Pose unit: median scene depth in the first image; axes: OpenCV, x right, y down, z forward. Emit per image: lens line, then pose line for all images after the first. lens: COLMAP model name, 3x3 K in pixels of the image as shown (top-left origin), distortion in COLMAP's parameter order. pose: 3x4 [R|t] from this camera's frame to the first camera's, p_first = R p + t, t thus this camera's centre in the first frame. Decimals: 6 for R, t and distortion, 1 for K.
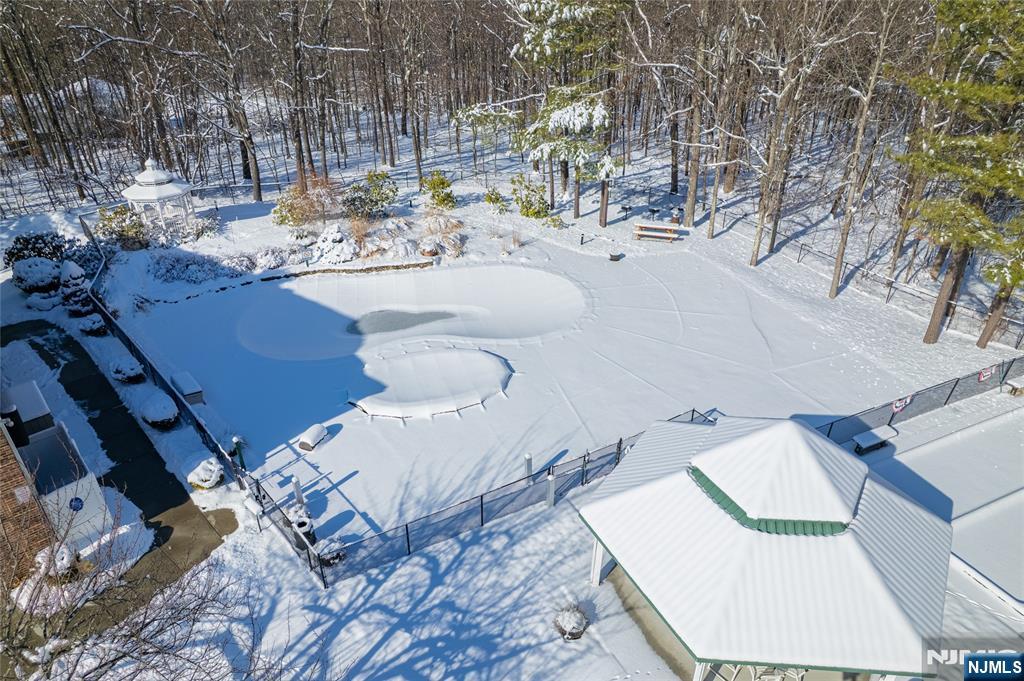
lens RADIAL K [[661.8, 0, 510.8], [0, 661.8, 345.0], [0, 0, 1]] dist [-0.034181, 0.004583]
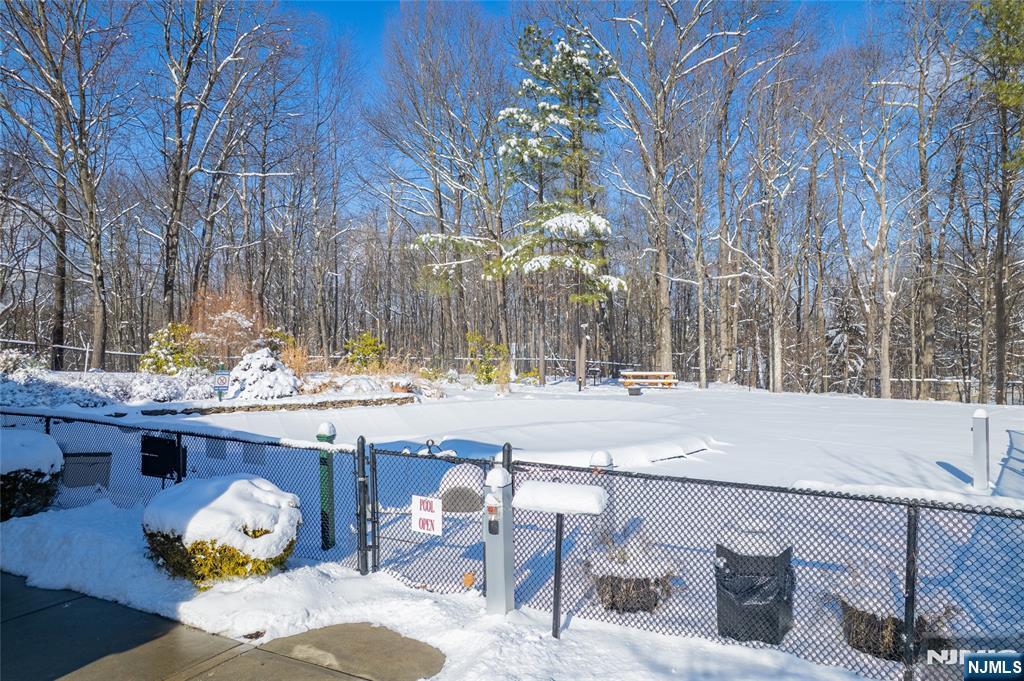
lens RADIAL K [[657.3, 0, 512.0], [0, 657.3, 340.5], [0, 0, 1]] dist [-0.070294, -0.000253]
pose [[0.937401, -0.001974, 0.348247, -0.271878], [0.177799, 0.862549, -0.473705, 0.168136], [-0.299445, 0.505970, 0.808905, 0.419950]]
